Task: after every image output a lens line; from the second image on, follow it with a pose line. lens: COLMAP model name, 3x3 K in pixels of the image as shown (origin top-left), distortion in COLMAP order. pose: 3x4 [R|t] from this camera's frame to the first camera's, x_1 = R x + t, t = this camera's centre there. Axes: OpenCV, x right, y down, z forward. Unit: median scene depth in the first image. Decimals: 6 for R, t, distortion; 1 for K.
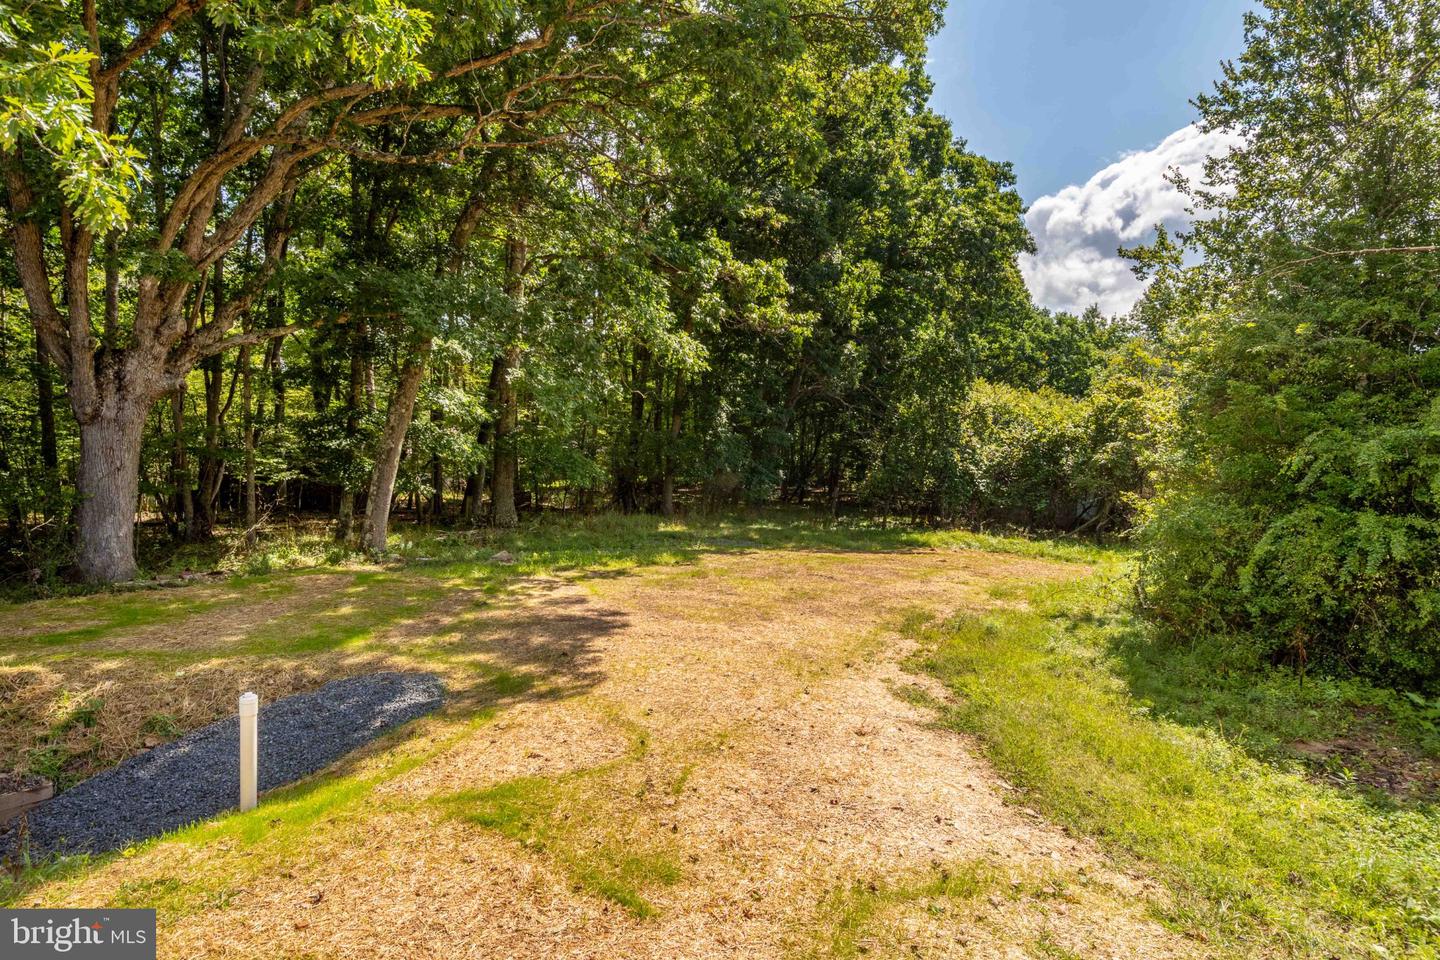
lens RADIAL K [[796.0, 0, 721.0], [0, 796.0, 451.8], [0, 0, 1]] dist [0.001294, -0.001580]
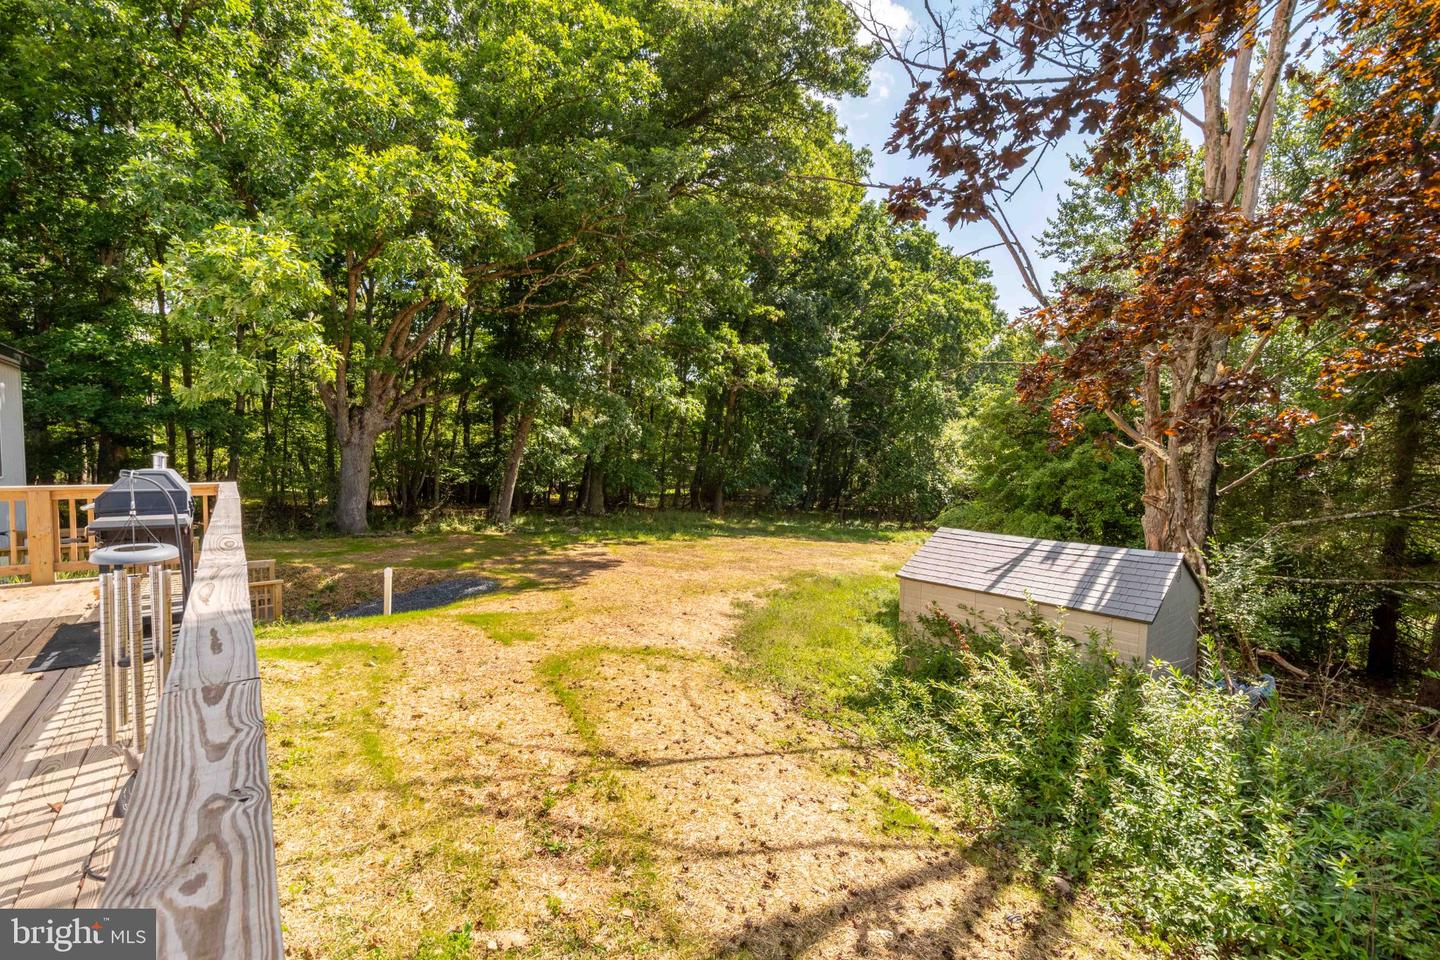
lens RADIAL K [[587.3, 0, 720.0], [0, 587.3, 480.0], [0, 0, 1]] dist [-0.026537, 0.000175]
pose [[0.991784, 0.017569, -0.126715, 0.128410], [-0.015895, 0.999773, 0.014204, 0.004258], [0.126936, -0.012073, 0.991837, -0.119568]]
